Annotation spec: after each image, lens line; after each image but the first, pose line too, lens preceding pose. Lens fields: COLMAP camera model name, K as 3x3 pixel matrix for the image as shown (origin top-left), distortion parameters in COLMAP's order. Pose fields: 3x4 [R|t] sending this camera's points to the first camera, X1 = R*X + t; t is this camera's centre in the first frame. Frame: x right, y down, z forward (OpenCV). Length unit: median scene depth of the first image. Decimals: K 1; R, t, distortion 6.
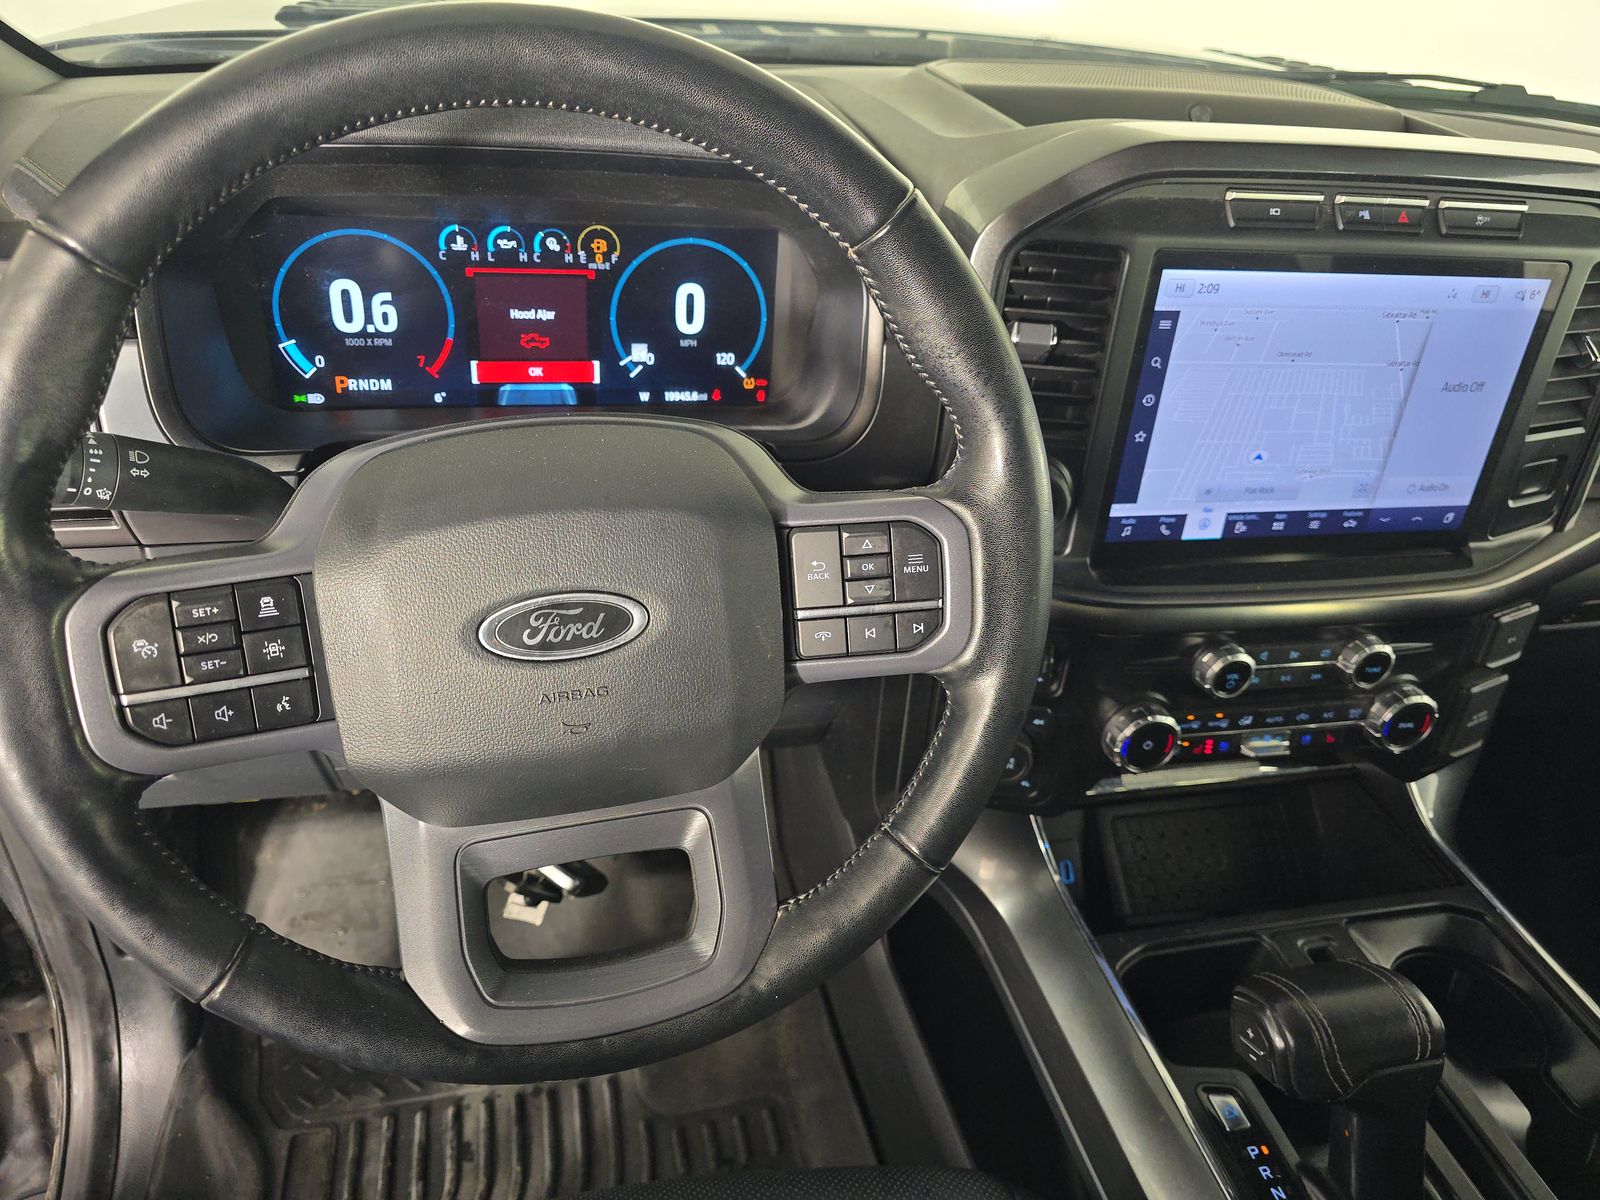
lens RADIAL K [[1074.8, 0, 796.5], [0, 1074.8, 593.8], [0, 0, 1]] dist [0.050960, -0.043810]
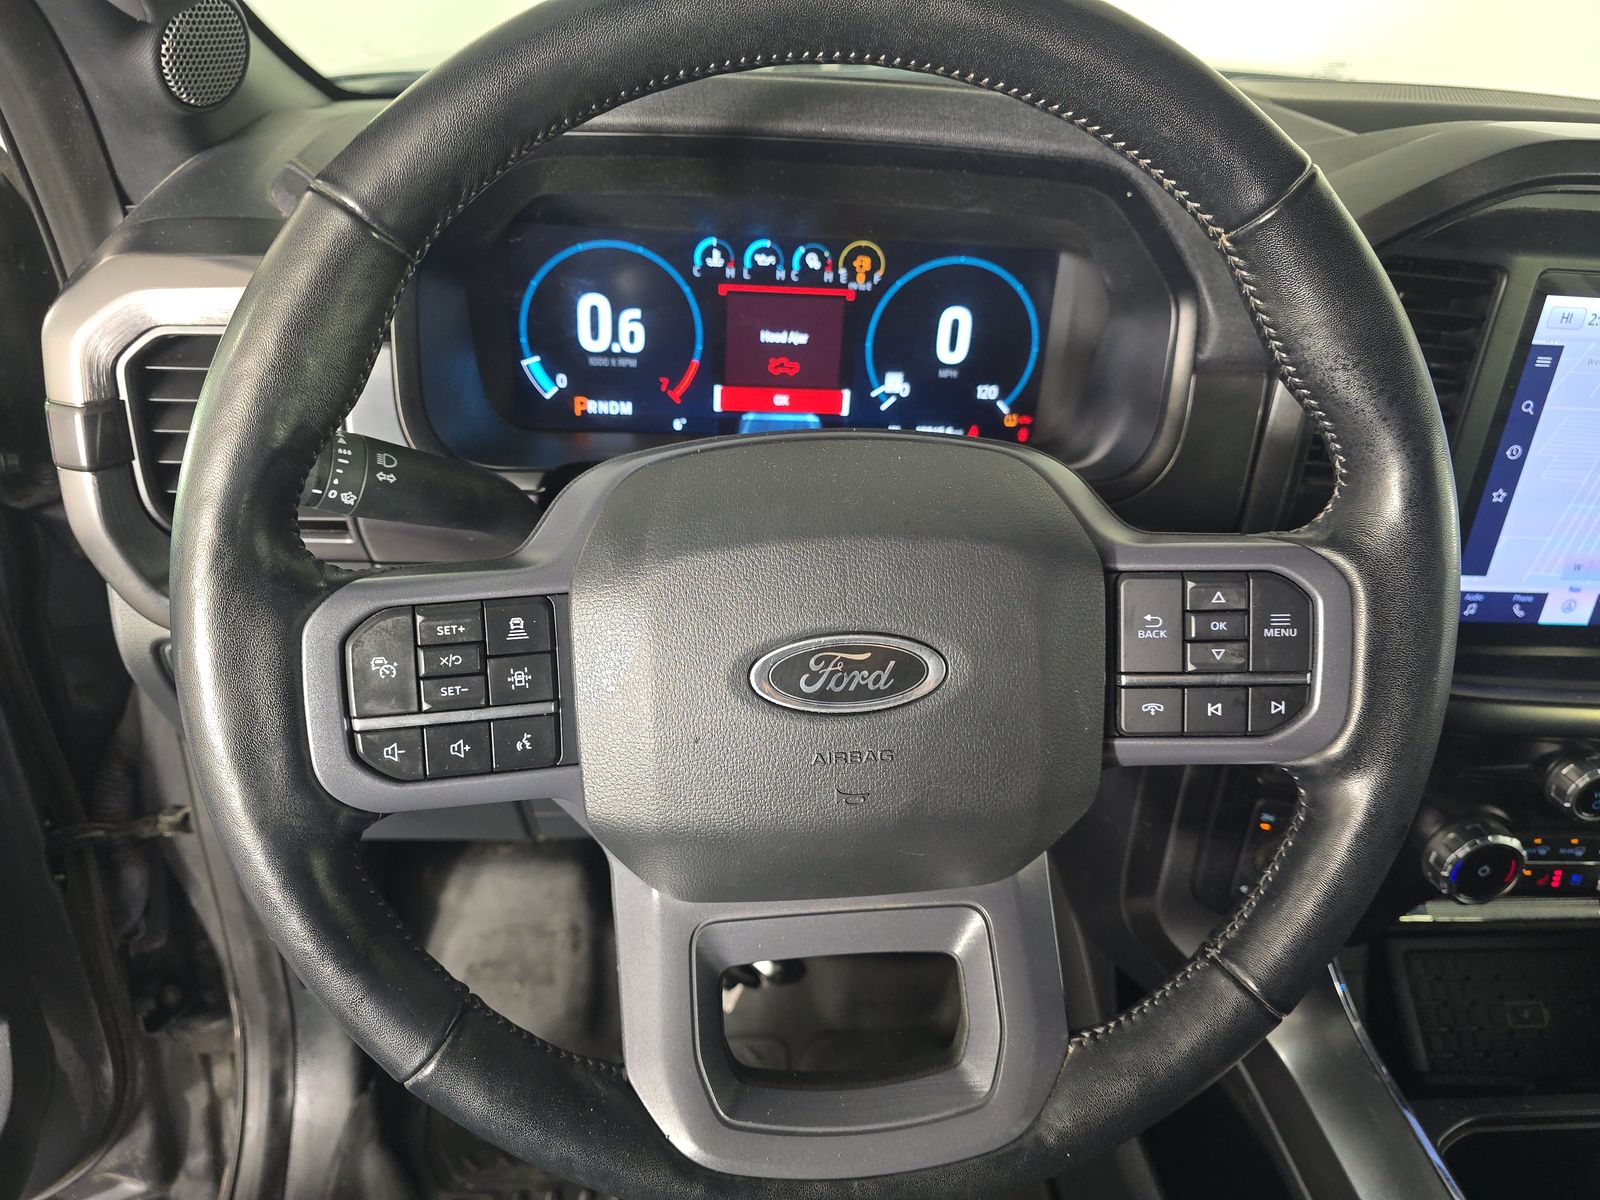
lens RADIAL K [[1064.1, 0, 800.0], [0, 1064.1, 600.0], [0, 0, 1]] dist [0.048747, -0.060305]
pose [[0.988991, 0.056314, -0.136843, -0.126911], [-0.064277, 0.996444, -0.054479, 0.018150], [0.133288, 0.062675, 0.989094, 0.157506]]
